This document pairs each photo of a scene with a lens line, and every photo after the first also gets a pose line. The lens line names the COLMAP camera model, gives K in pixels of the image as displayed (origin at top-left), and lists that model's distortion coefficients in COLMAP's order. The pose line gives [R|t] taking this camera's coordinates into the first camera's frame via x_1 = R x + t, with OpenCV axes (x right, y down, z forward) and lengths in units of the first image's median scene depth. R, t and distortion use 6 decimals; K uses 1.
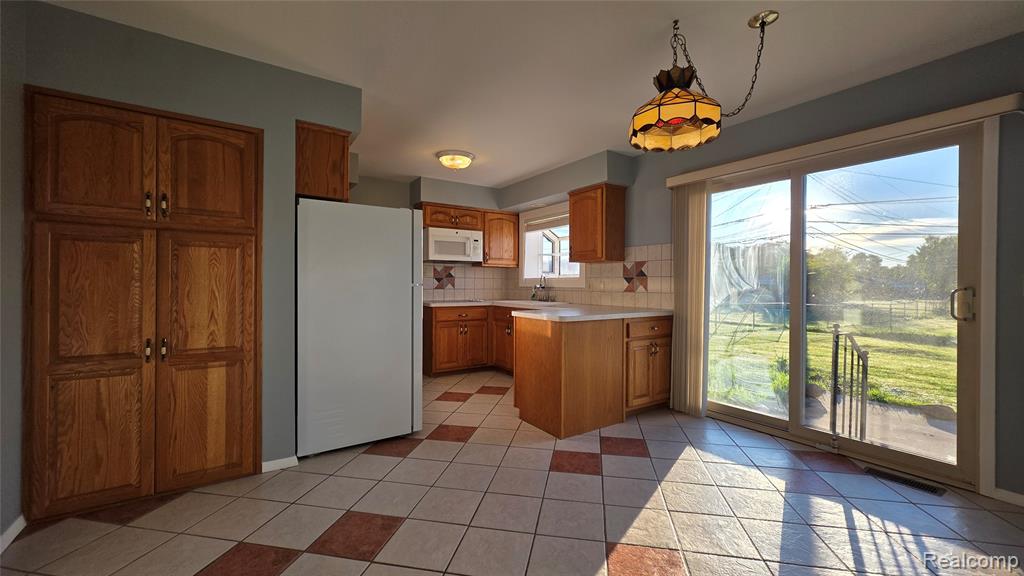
lens RADIAL K [[405.3, 0, 513.7], [0, 405.3, 287.5], [0, 0, 1]] dist [0.007560, -0.000681]
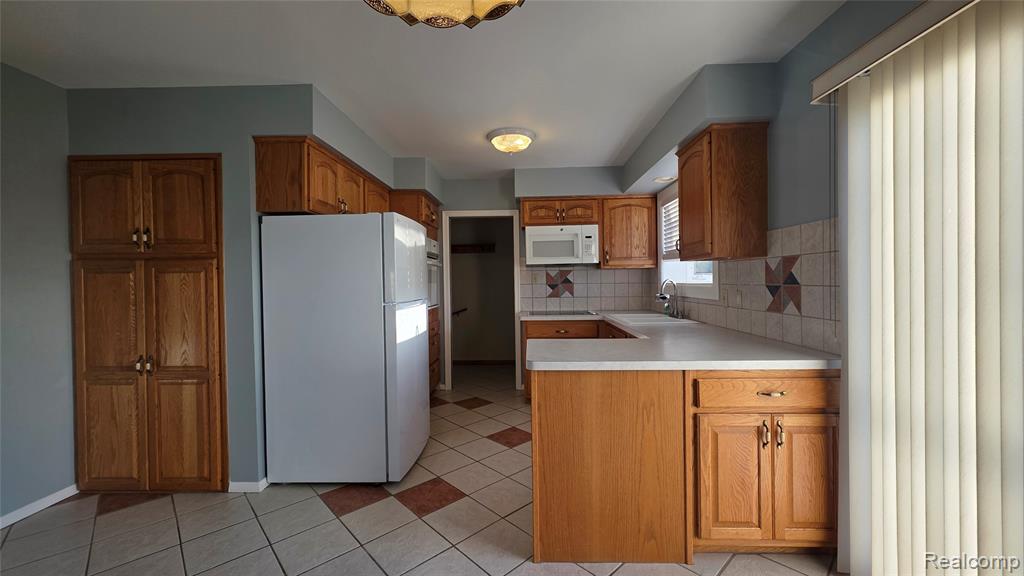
lens RADIAL K [[405.3, 0, 513.7], [0, 405.3, 287.5], [0, 0, 1]] dist [0.007560, -0.000681]
pose [[0.808611, -0.006884, -0.588304, 0.522208], [0.012312, 0.999911, 0.005222, -0.047821], [0.588215, -0.011466, 0.808623, 0.564967]]
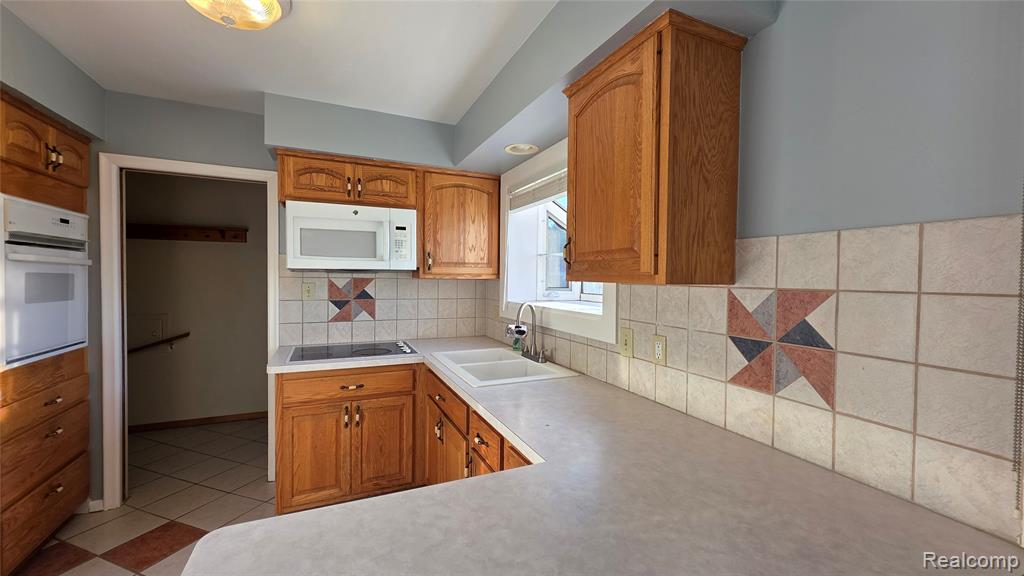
lens RADIAL K [[405.3, 0, 515.1], [0, 405.3, 286.5], [0, 0, 1]] dist [0.007560, -0.000681]
pose [[0.987112, 0.010691, -0.159676, 0.259434], [-0.008610, 0.999869, 0.013724, -0.107822], [0.159802, -0.012172, 0.987074, 1.092651]]
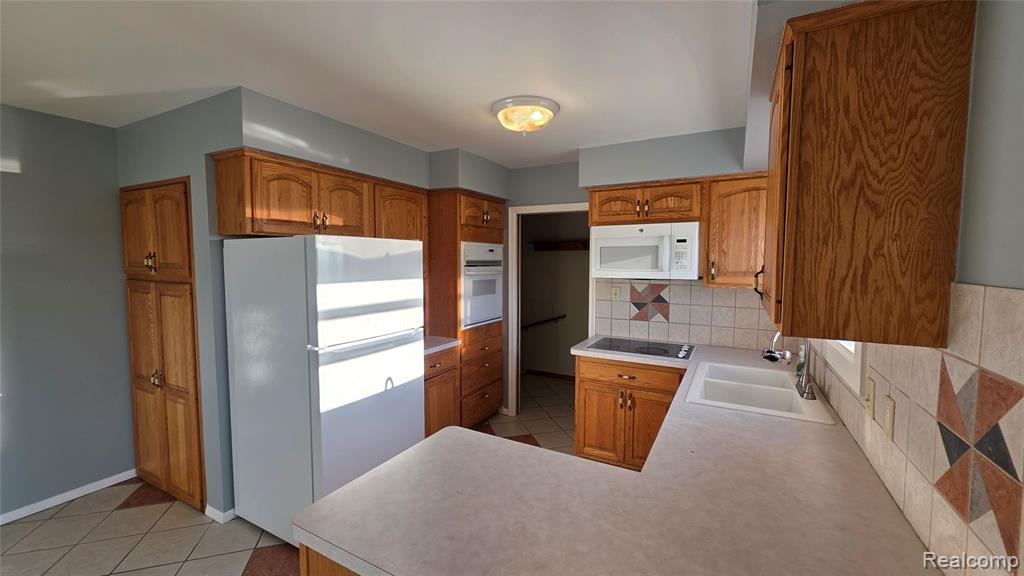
lens RADIAL K [[405.3, 0, 513.7], [0, 405.3, 287.0], [0, 0, 1]] dist [0.007560, -0.000681]
pose [[0.459649, 0.057088, -0.886264, 0.580389], [-0.009798, 0.998197, 0.059216, -0.174222], [0.888047, -0.018535, 0.459379, 1.150824]]
